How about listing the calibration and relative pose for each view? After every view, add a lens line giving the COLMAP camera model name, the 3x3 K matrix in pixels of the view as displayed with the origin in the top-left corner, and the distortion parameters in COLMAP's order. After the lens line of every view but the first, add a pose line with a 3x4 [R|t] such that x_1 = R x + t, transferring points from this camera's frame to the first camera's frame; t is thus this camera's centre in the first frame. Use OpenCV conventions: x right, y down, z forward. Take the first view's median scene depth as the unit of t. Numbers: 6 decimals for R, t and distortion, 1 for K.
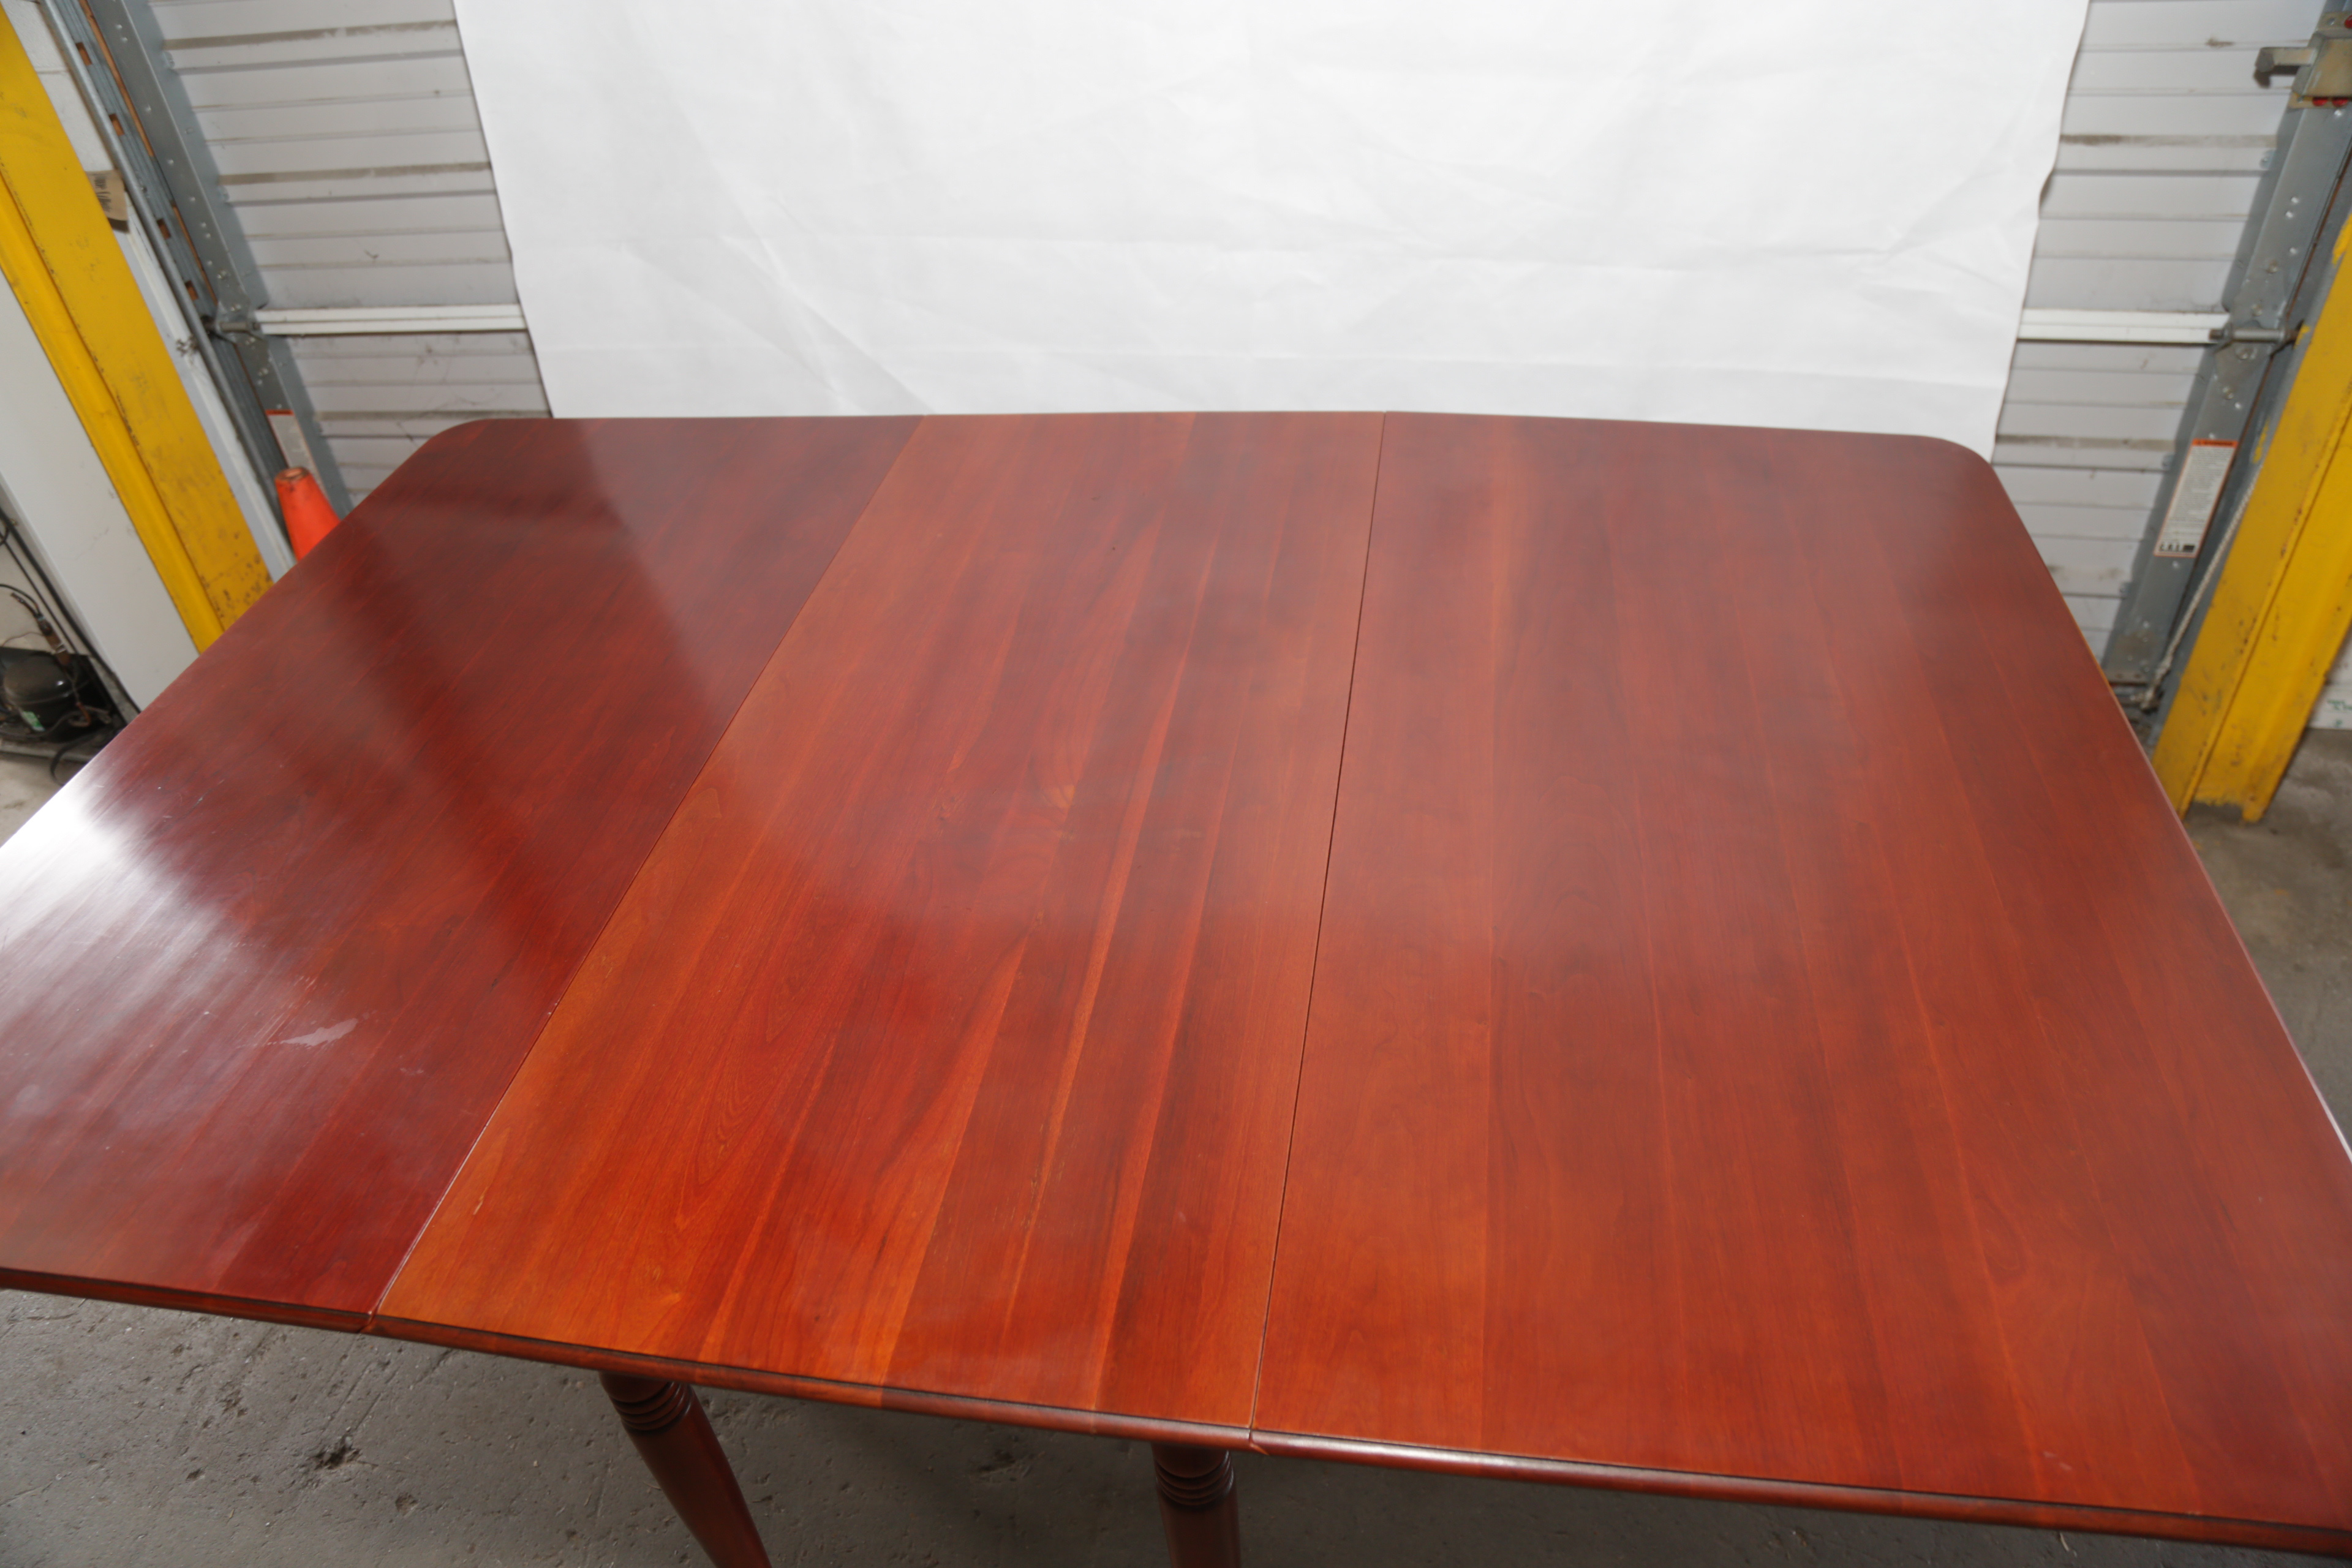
lens RADIAL K [[1662.2, 0, 1171.4], [0, 1662.2, 729.0], [0, 0, 1]] dist [-0.136816, 0.073408]
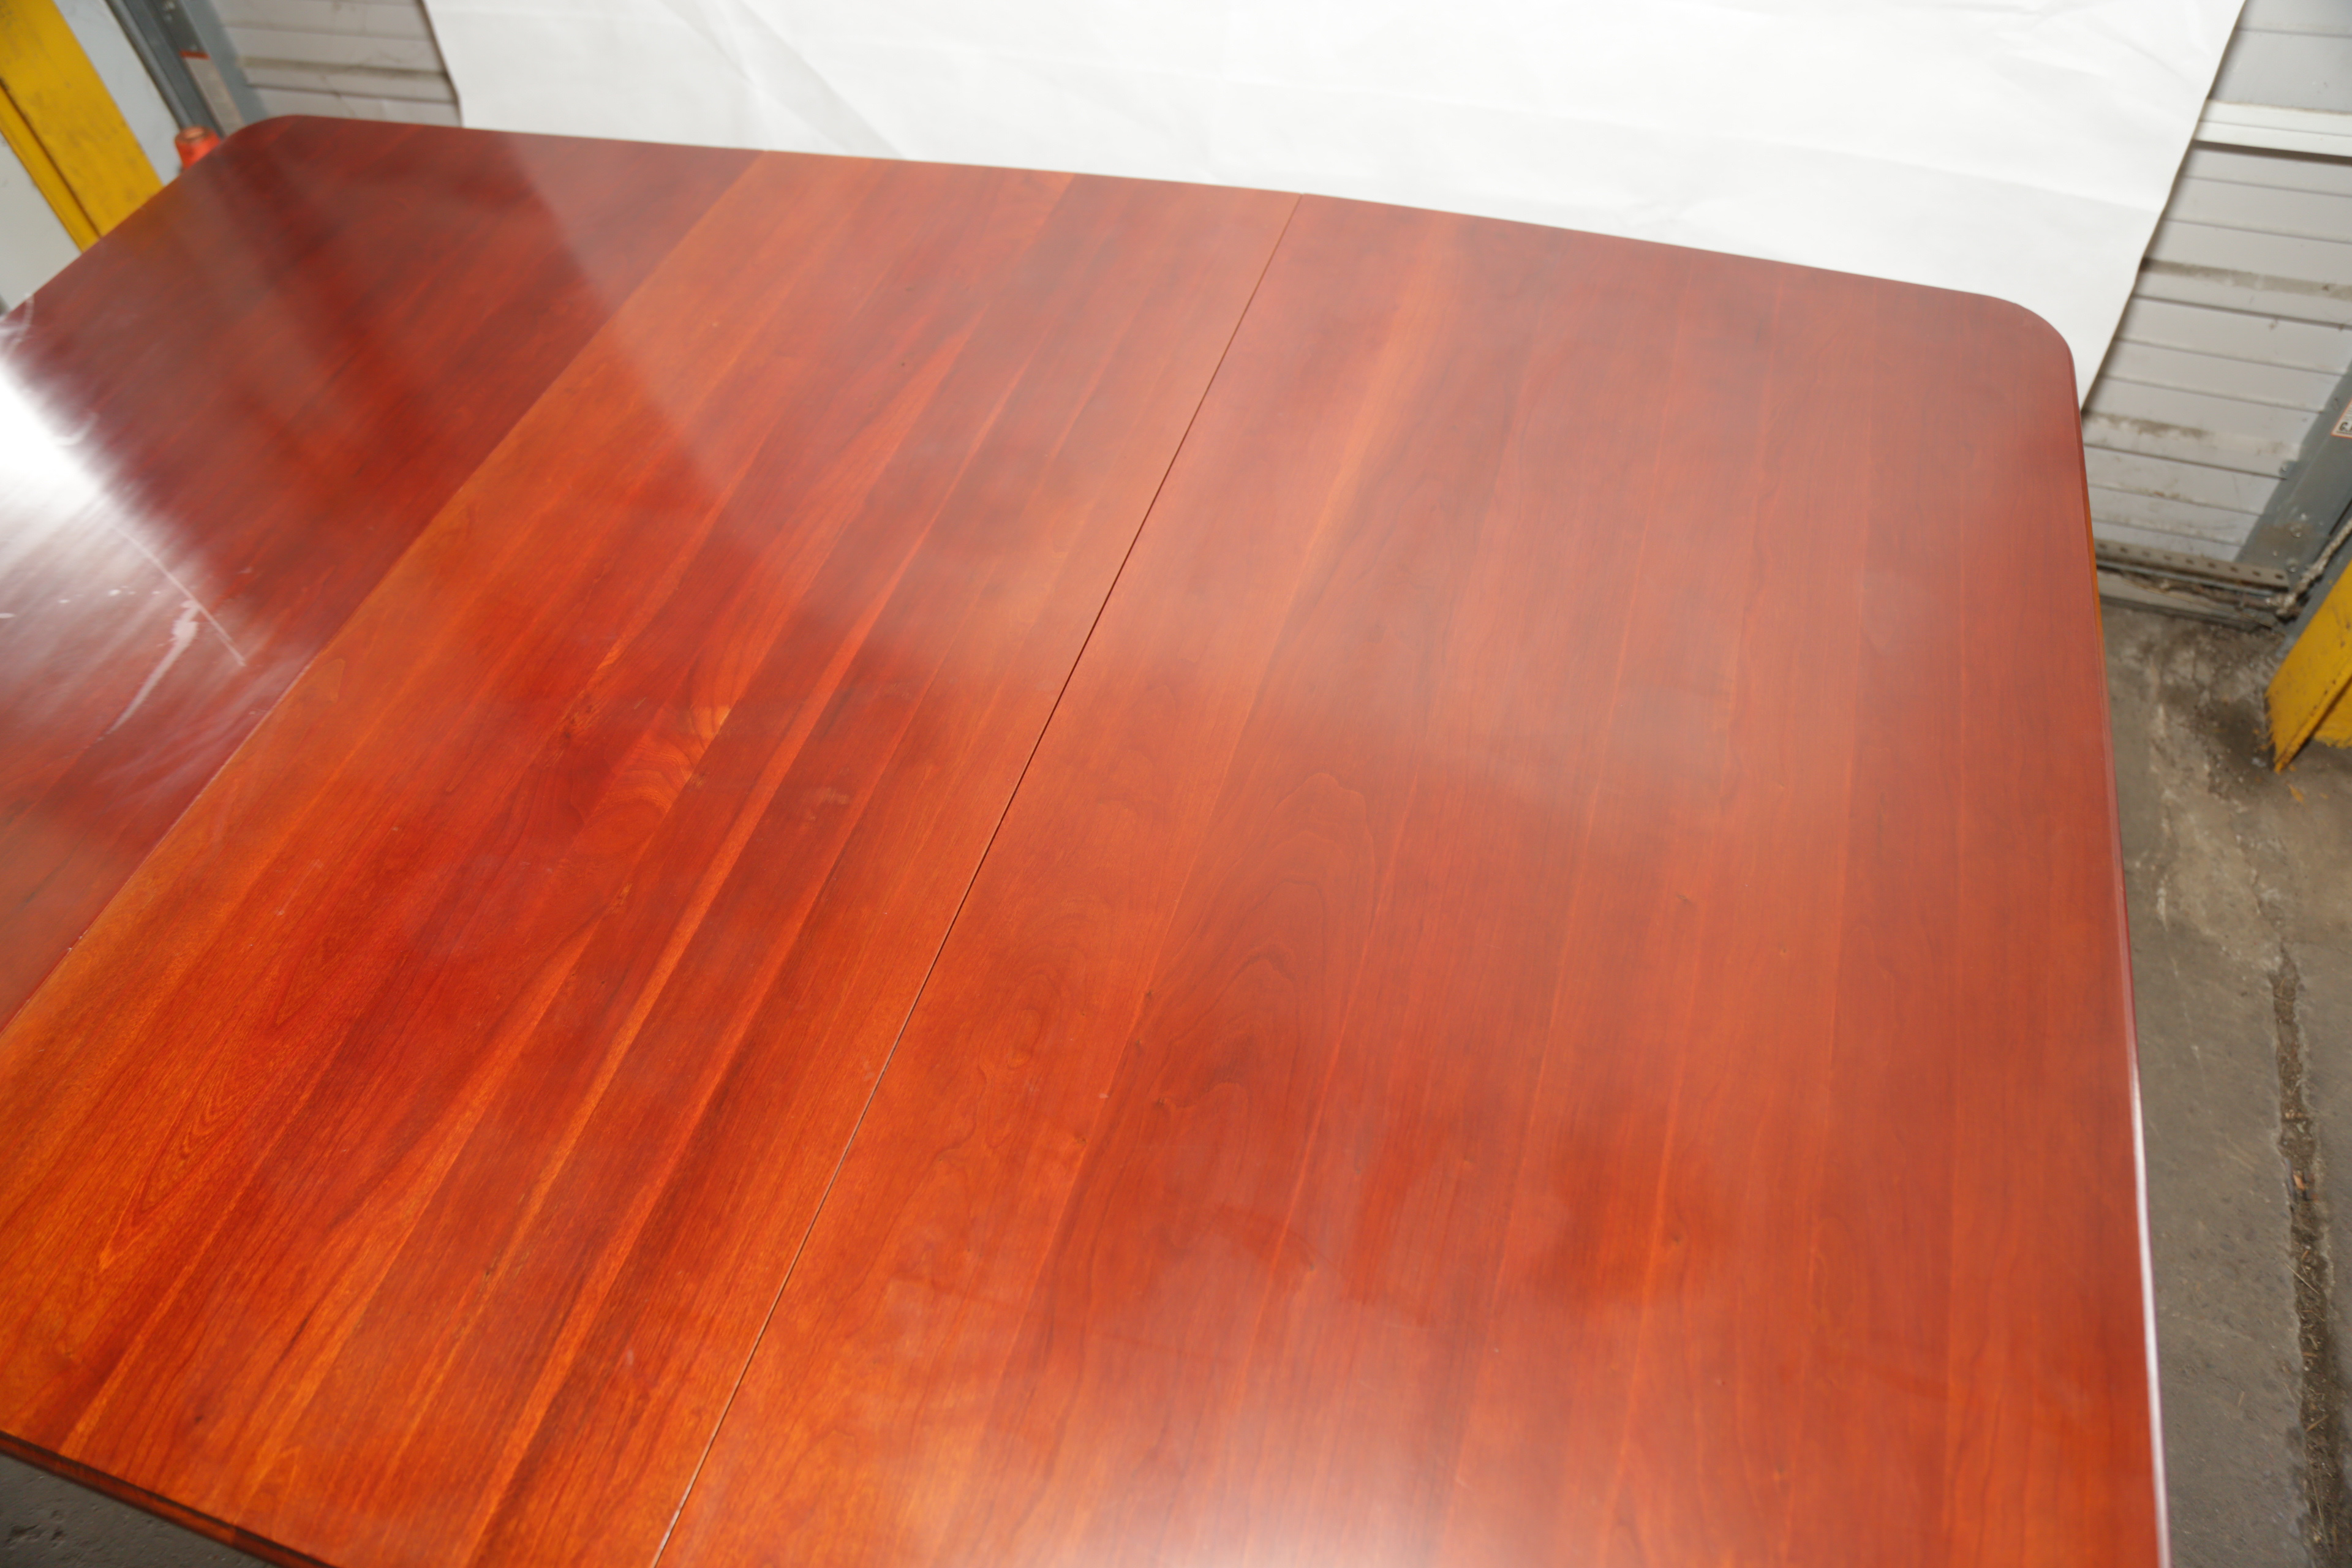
lens RADIAL K [[1647.3, 0, 1214.0], [0, 1647.3, 786.4], [0, 0, 1]] dist [-0.131924, 0.070731]
pose [[0.991179, 0.109189, -0.075111, 0.141786], [-0.087194, 0.964086, 0.250871, -0.088035], [0.099806, -0.242109, 0.965102, 0.146953]]
